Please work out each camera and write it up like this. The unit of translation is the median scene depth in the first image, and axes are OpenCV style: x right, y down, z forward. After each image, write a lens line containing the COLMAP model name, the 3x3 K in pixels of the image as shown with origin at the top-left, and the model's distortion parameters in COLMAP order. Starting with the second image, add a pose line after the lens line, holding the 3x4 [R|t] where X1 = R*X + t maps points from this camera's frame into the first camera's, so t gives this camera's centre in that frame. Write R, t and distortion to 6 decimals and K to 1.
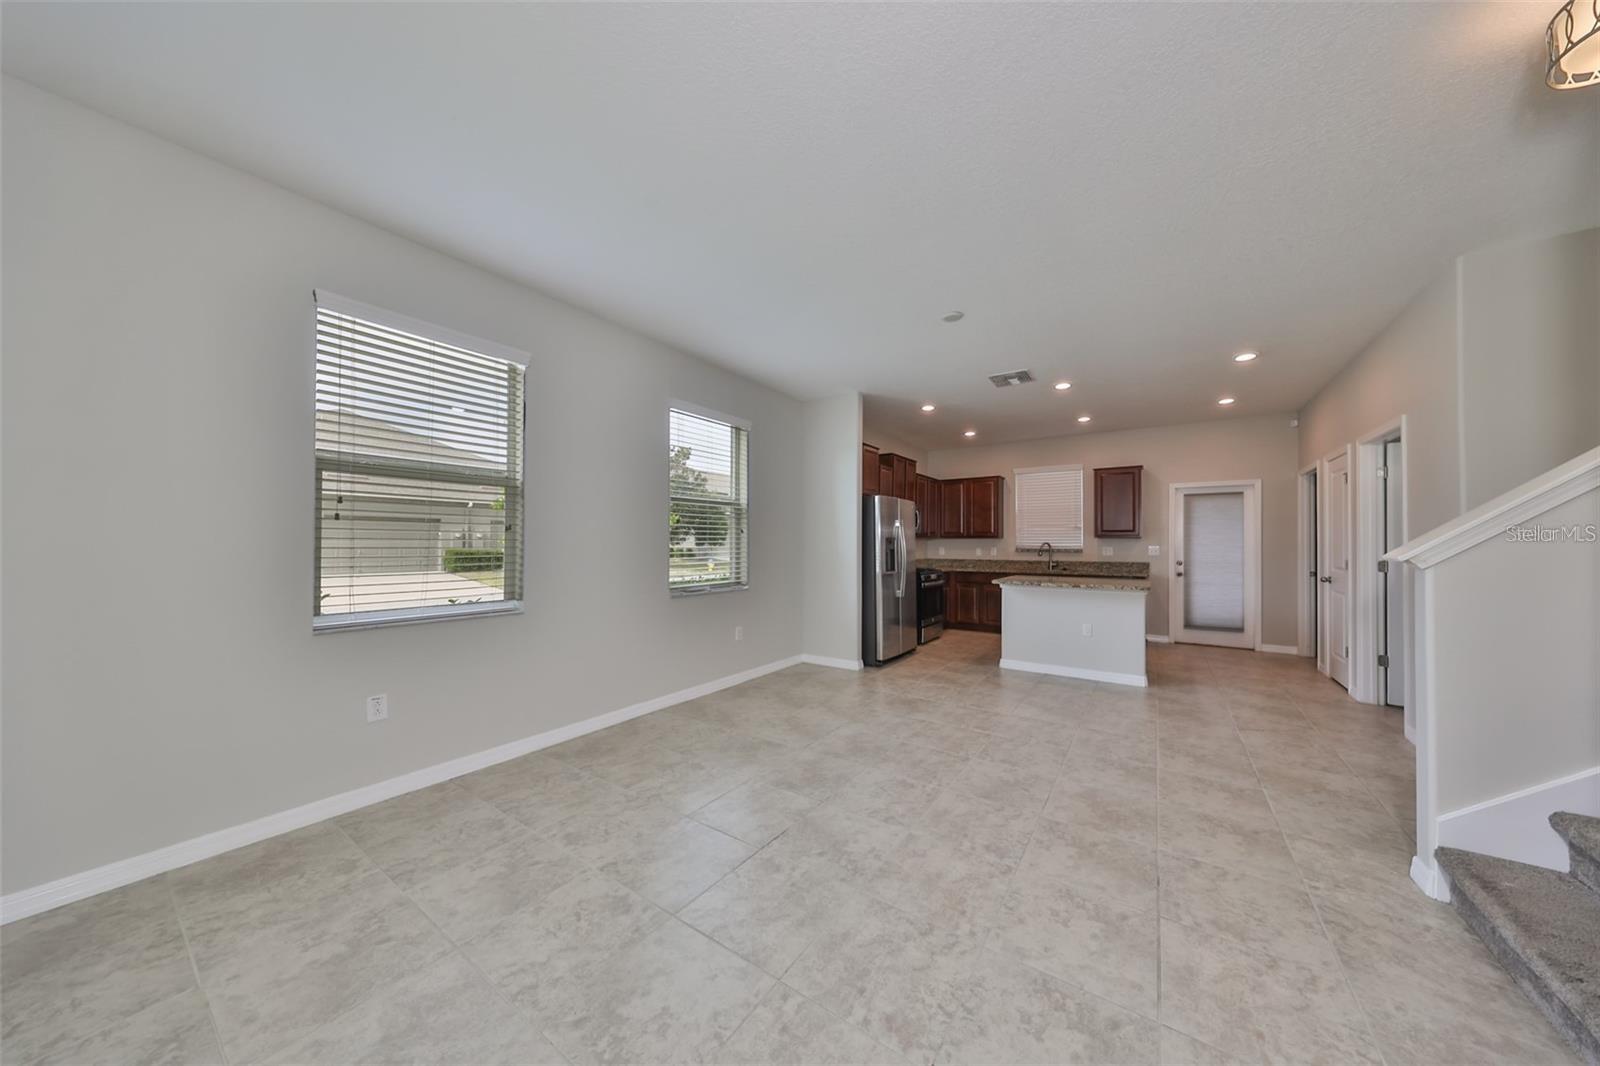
lens RADIAL K [[499.4, 0, 816.6], [0, 499.4, 541.5], [0, 0, 1]] dist [0.000495, -0.000016]
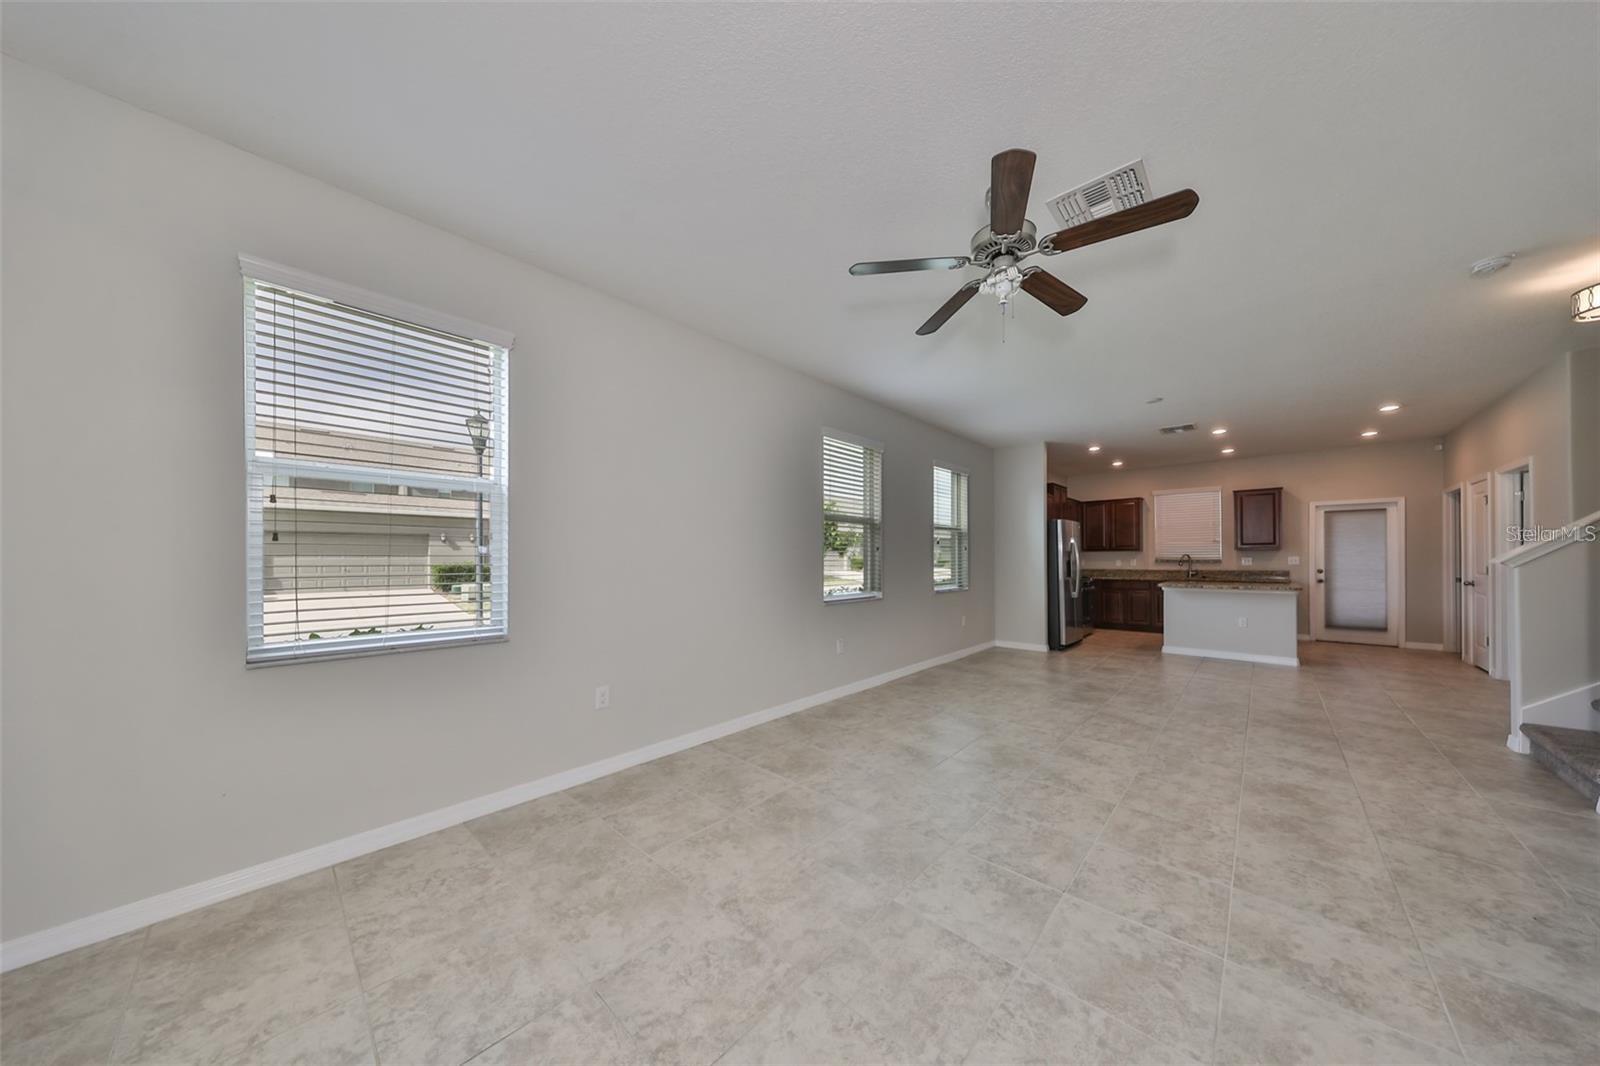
lens RADIAL K [[494.1, 0, 802.0], [0, 494.1, 557.1], [0, 0, 1]] dist [0.001363, 0.000162]
pose [[0.987646, -0.007239, -0.156534, -0.357274], [0.007763, 0.999966, 0.002732, -0.001973], [0.156509, -0.003913, 0.987669, -0.405569]]
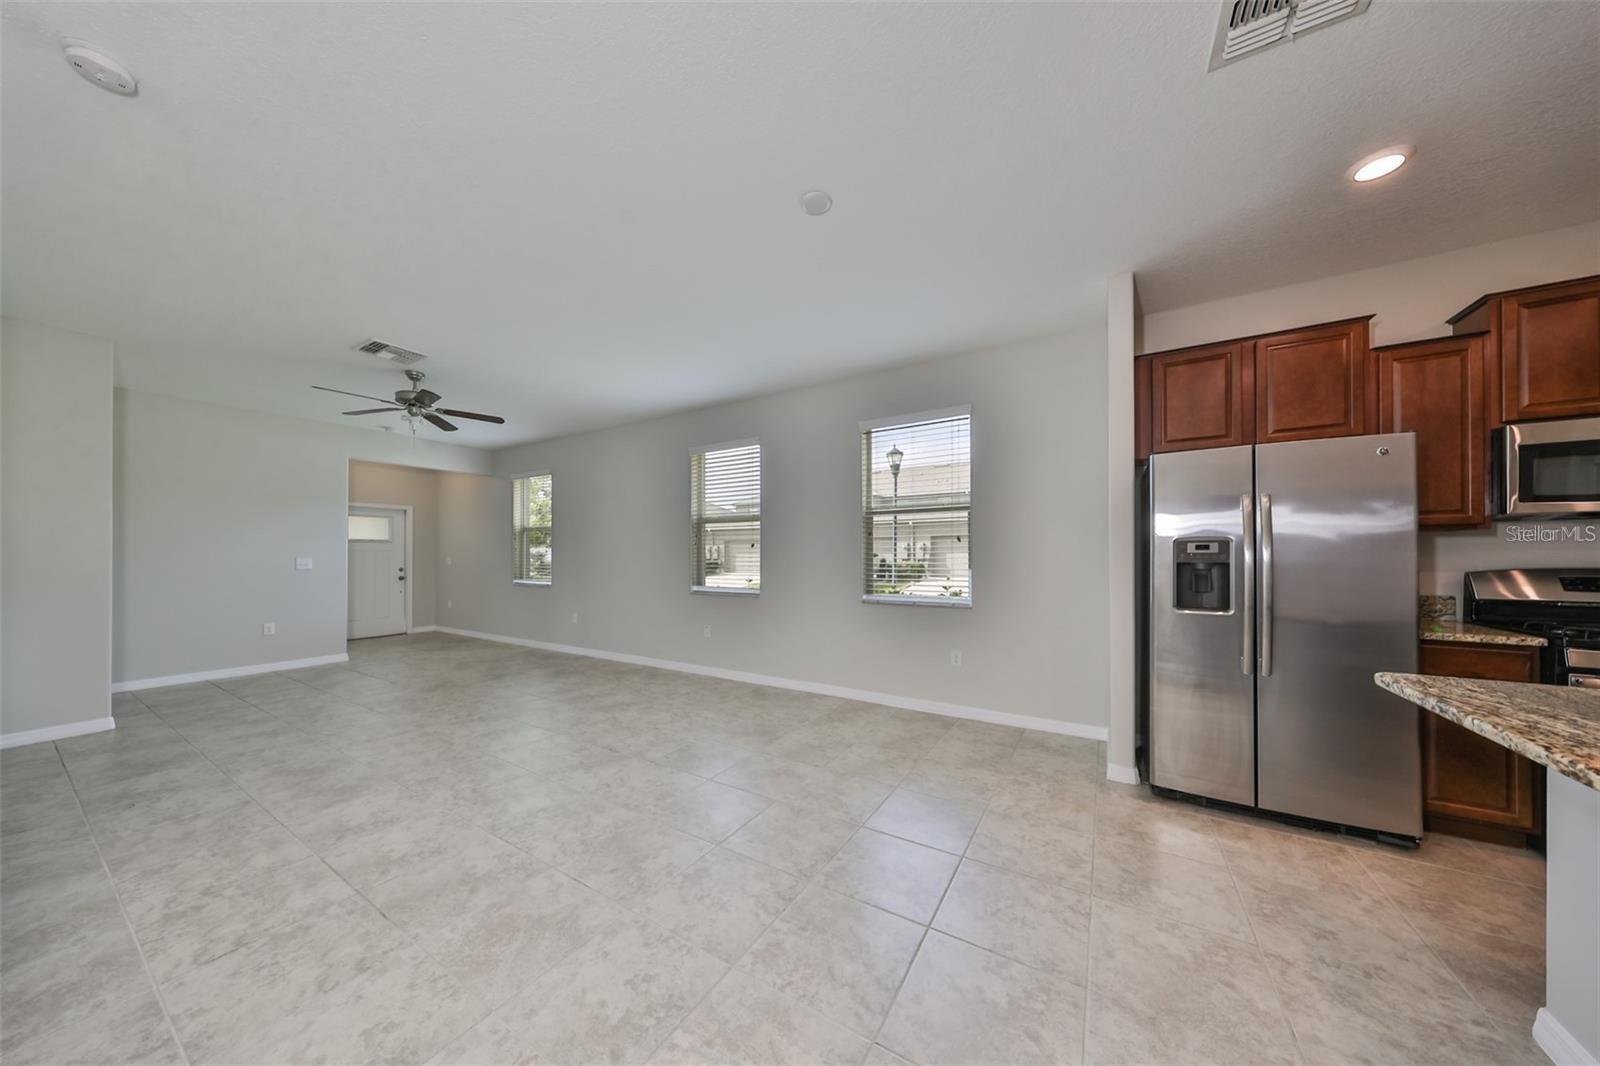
lens RADIAL K [[499.4, 0, 816.6], [0, 499.4, 541.5], [0, 0, 1]] dist [0.000495, -0.000016]
pose [[0.061152, -0.030246, -0.997670, 0.625361], [0.007475, 0.999527, -0.029844, 0.009901], [0.998100, -0.005633, 0.061349, 0.652286]]
